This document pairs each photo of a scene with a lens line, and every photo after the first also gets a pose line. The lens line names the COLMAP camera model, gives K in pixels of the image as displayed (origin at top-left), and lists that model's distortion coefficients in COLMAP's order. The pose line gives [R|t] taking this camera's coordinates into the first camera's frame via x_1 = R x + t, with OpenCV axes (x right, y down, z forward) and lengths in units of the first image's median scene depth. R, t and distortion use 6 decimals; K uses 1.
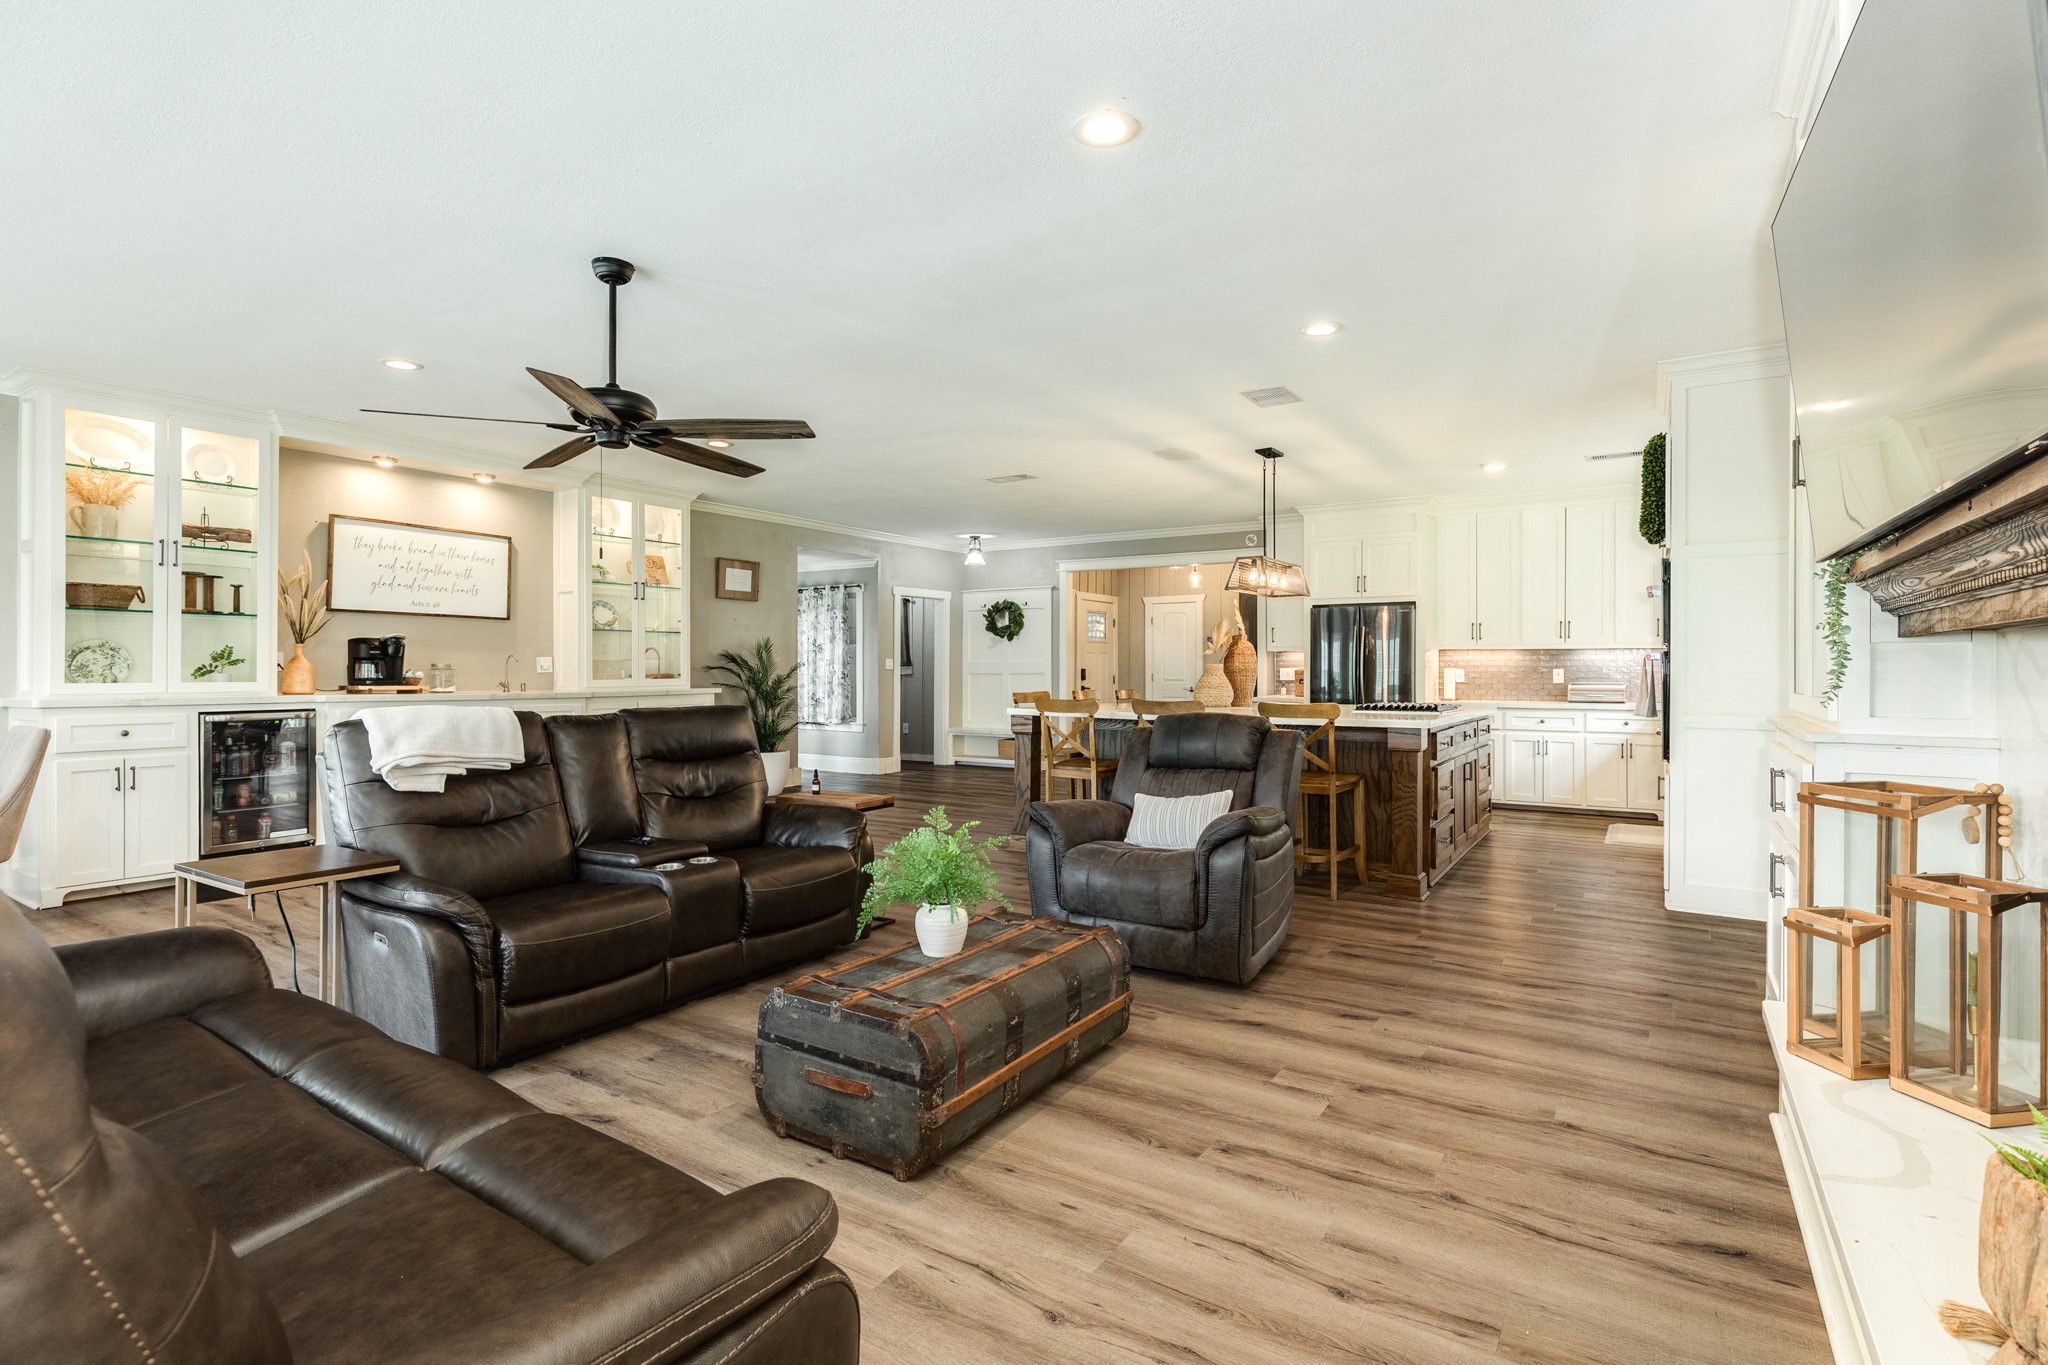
lens RADIAL K [[963.7, 0, 1029.7], [0, 963.7, 668.9], [0, 0, 1]] dist [0.000452, -0.000677]
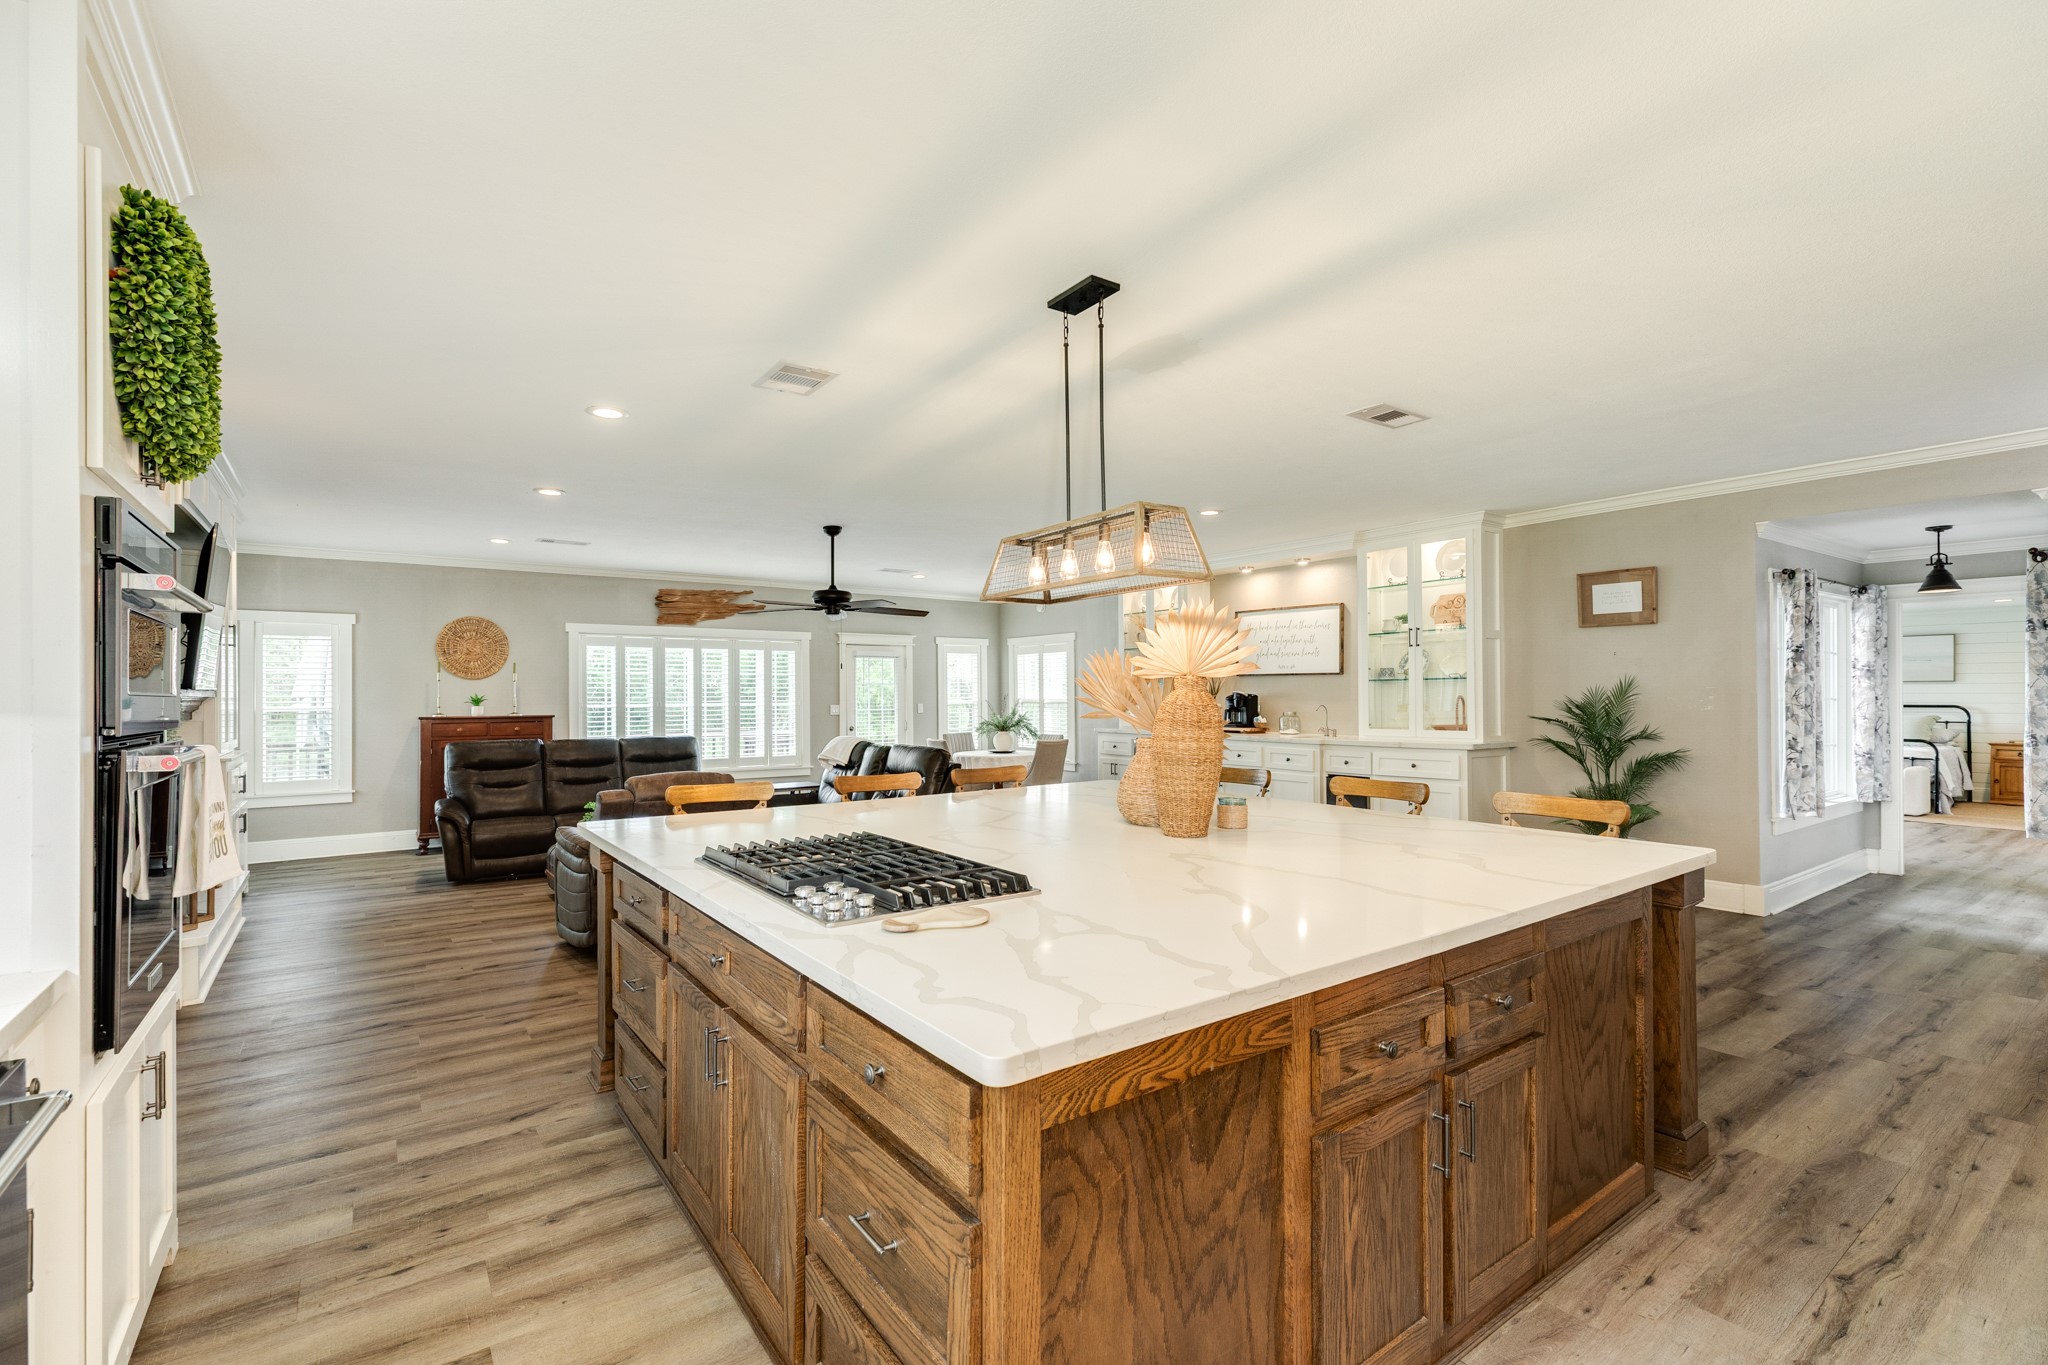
lens RADIAL K [[912.9, 0, 1022.2], [0, 912.9, 692.6], [0, 0, 1]] dist [0.004231, -0.001071]
pose [[-0.360488, -0.003231, -0.932758, 0.565999], [0.006073, 0.999965, -0.005811, -0.022947], [0.932744, -0.007759, -0.360456, 0.947277]]
